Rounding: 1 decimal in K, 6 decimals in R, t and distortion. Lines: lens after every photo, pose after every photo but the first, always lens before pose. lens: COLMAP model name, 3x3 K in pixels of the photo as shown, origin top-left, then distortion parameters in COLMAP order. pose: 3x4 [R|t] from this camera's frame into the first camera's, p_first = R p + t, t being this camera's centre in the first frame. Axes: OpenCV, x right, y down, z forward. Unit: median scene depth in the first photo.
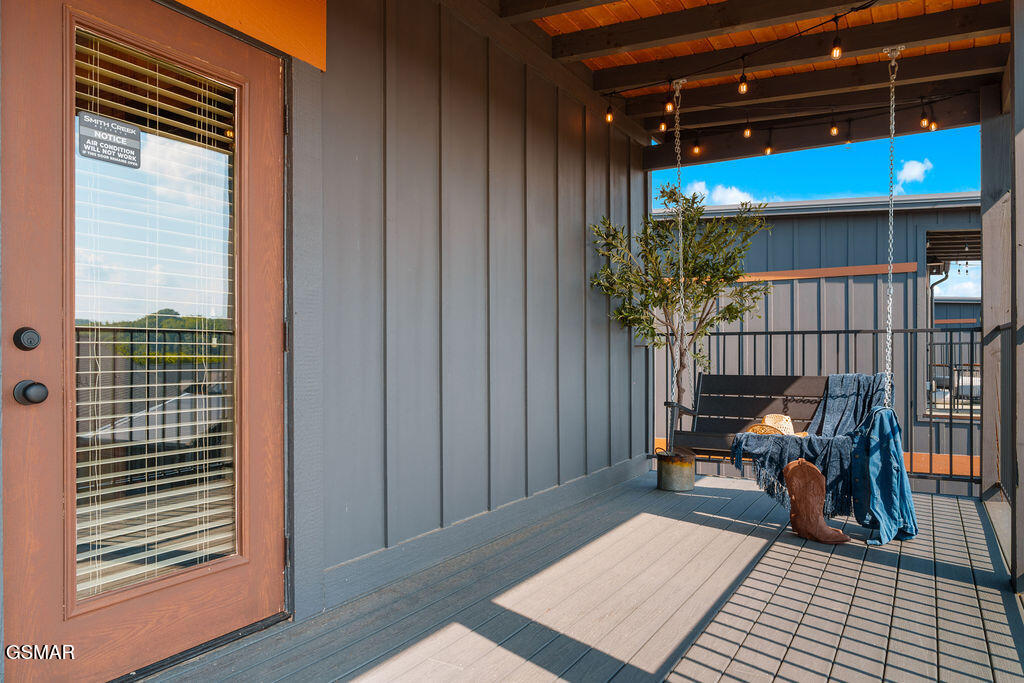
lens RADIAL K [[705.6, 0, 511.8], [0, 705.6, 344.3], [0, 0, 1]] dist [0.003010, -0.002289]
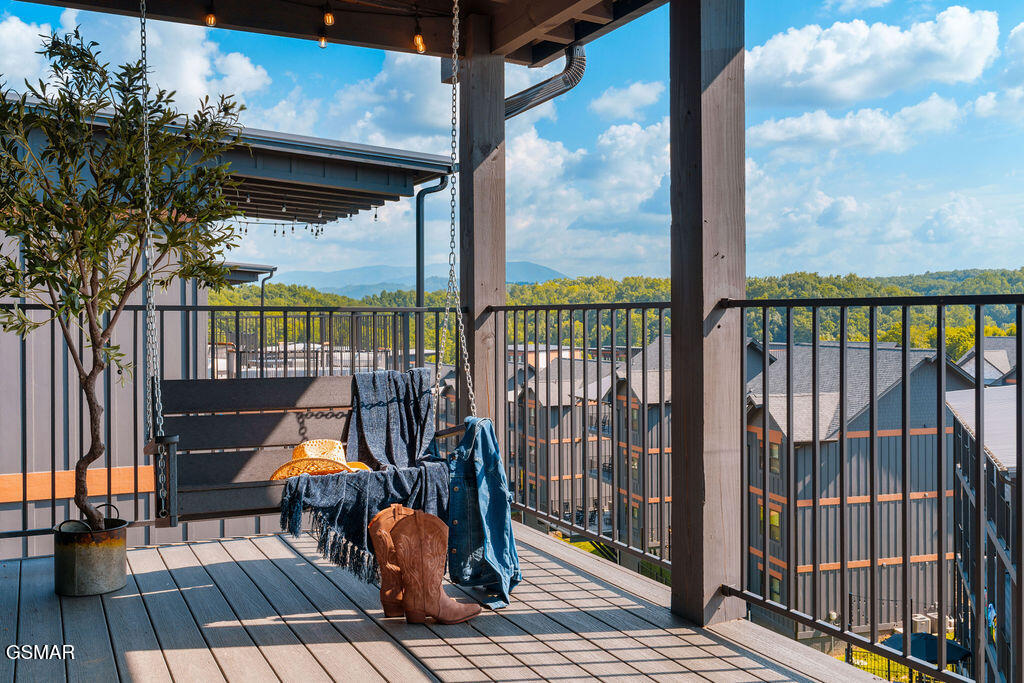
lens RADIAL K [[926.7, 0, 512.2], [0, 926.7, 341.8], [0, 0, 1]] dist [-0.043842, 0.000000]
pose [[0.533549, -0.004064, 0.845759, -0.262043], [-0.013978, 0.999810, 0.013622, -0.001967], [-0.845654, -0.019090, 0.533391, 0.459128]]
